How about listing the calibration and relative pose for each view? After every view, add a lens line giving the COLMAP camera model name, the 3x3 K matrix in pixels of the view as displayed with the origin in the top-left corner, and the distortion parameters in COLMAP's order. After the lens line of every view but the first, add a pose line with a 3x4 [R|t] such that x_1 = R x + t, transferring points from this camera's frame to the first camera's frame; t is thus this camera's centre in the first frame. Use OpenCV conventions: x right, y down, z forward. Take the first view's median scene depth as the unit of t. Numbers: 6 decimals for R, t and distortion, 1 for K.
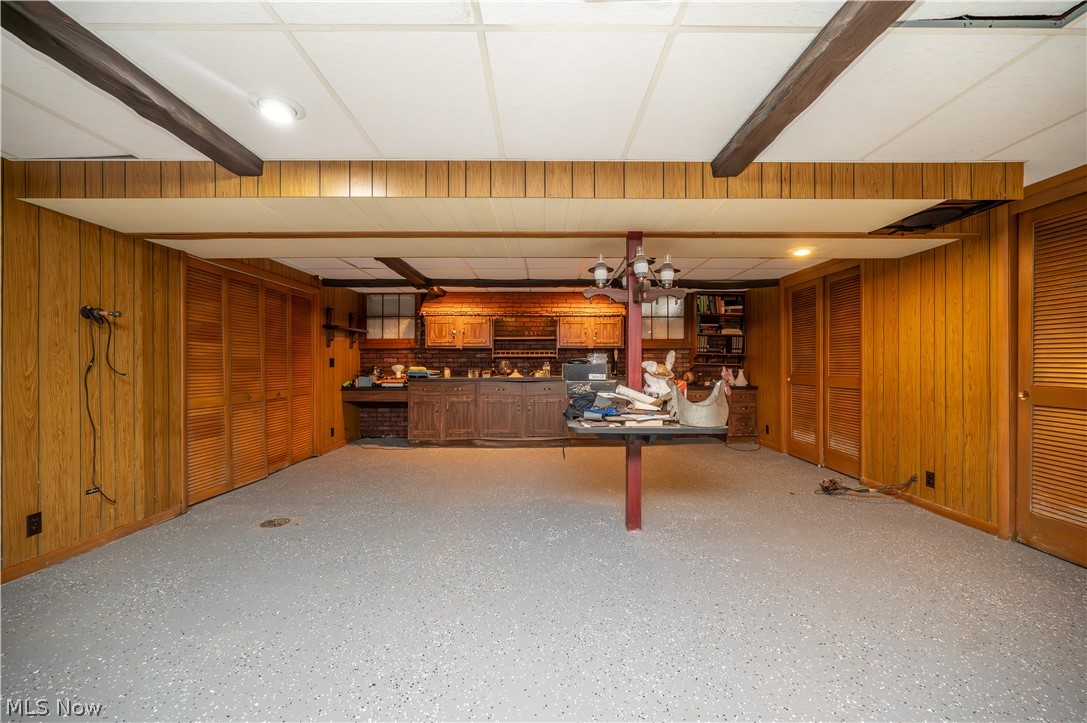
lens RADIAL K [[429.4, 0, 550.3], [0, 429.4, 364.3], [0, 0, 1]] dist [-0.001370, -0.000675]
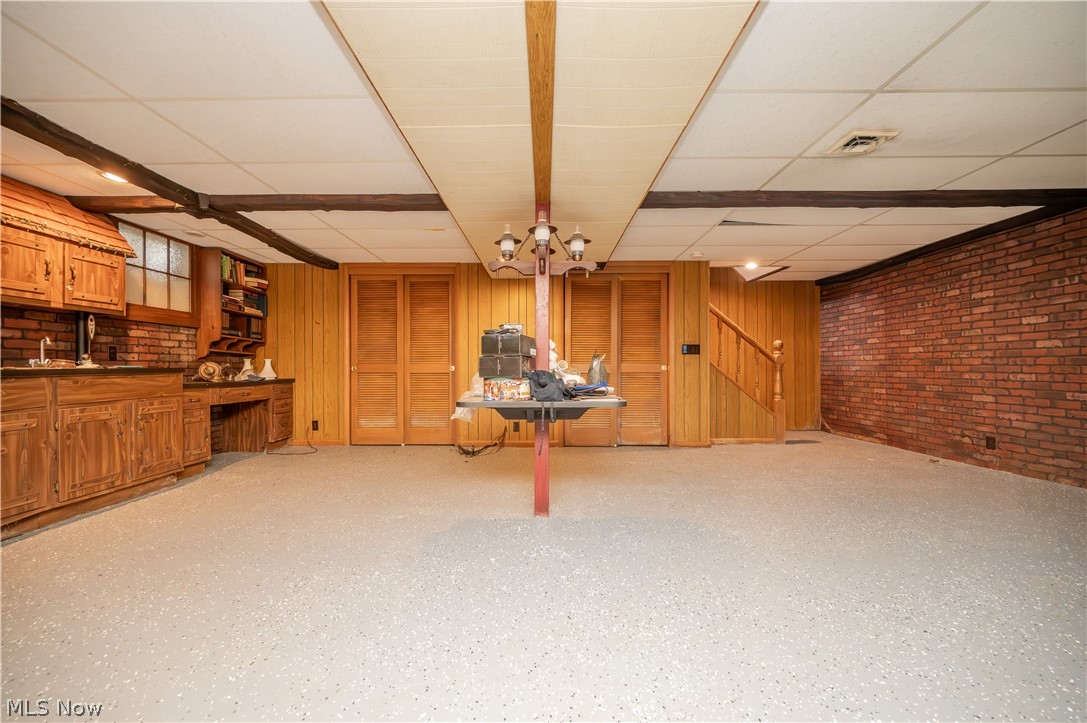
lens RADIAL K [[429.4, 0, 539.9], [0, 429.4, 364.6], [0, 0, 1]] dist [-0.001370, -0.000675]
pose [[0.022780, 0.005916, 0.999723, -0.359926], [0.001954, 0.999980, -0.005962, 0.028423], [-0.999739, 0.002089, 0.022768, 0.467995]]
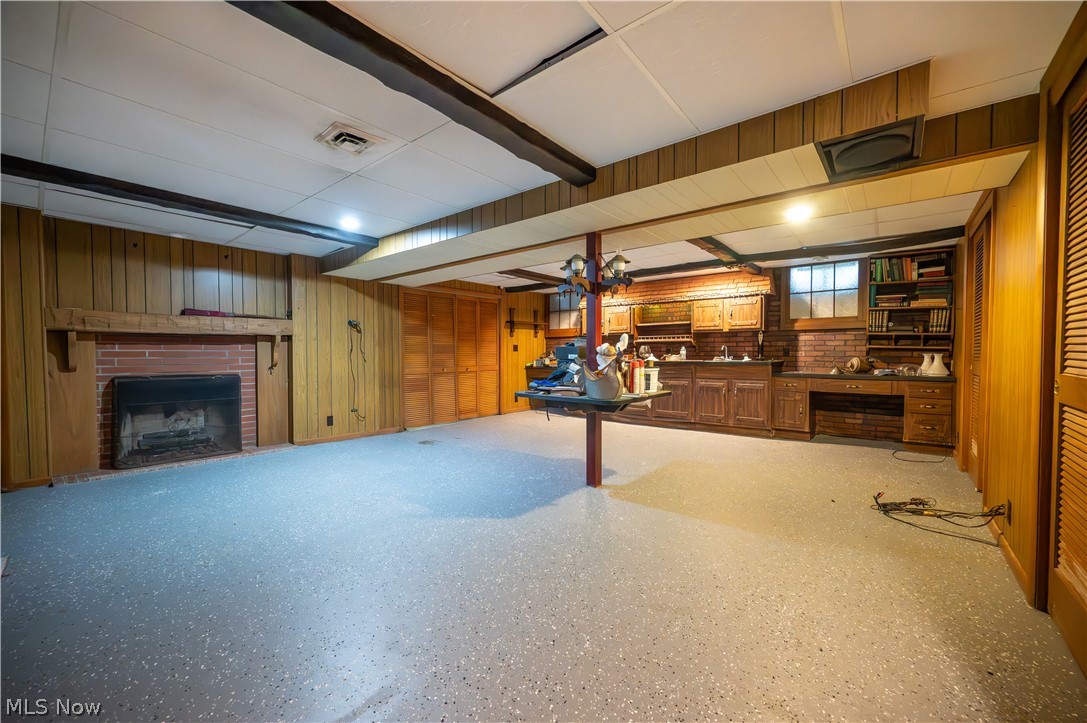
lens RADIAL K [[429.4, 0, 544.4], [0, 429.4, 365.1], [0, 0, 1]] dist [-0.001370, -0.000675]
pose [[0.768314, 0.018401, -0.639808, 0.398817], [0.001690, 0.999525, 0.030776, 0.007414], [0.640070, -0.024727, 0.767918, 0.006178]]
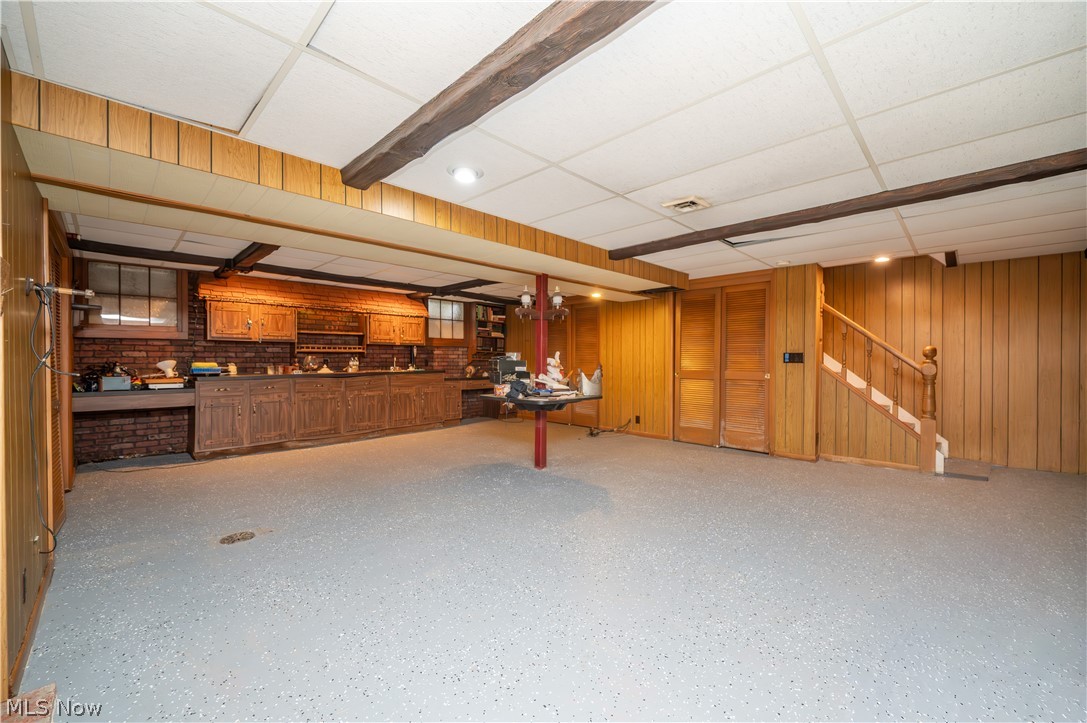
lens RADIAL K [[429.4, 0, 548.4], [0, 429.4, 362.7], [0, 0, 1]] dist [-0.001370, -0.000675]
pose [[0.705121, -0.004406, 0.709073, -0.413420], [-0.002036, 0.999964, 0.008238, -0.001780], [-0.709084, -0.007253, 0.705087, -0.043279]]
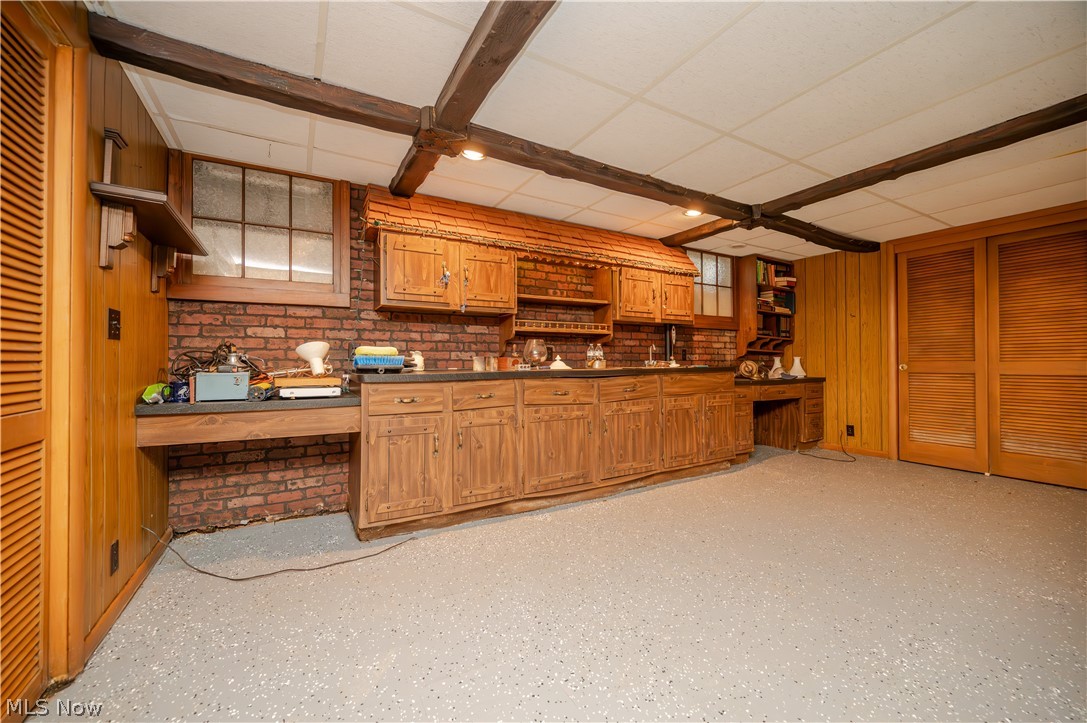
lens RADIAL K [[429.4, 0, 550.4], [0, 429.4, 360.2], [0, 0, 1]] dist [-0.001370, -0.000675]
pose [[0.866235, 0.000604, 0.499636, -0.359331], [0.002977, 0.999975, -0.006370, 0.021790], [-0.499628, 0.007005, 0.866212, 0.536844]]
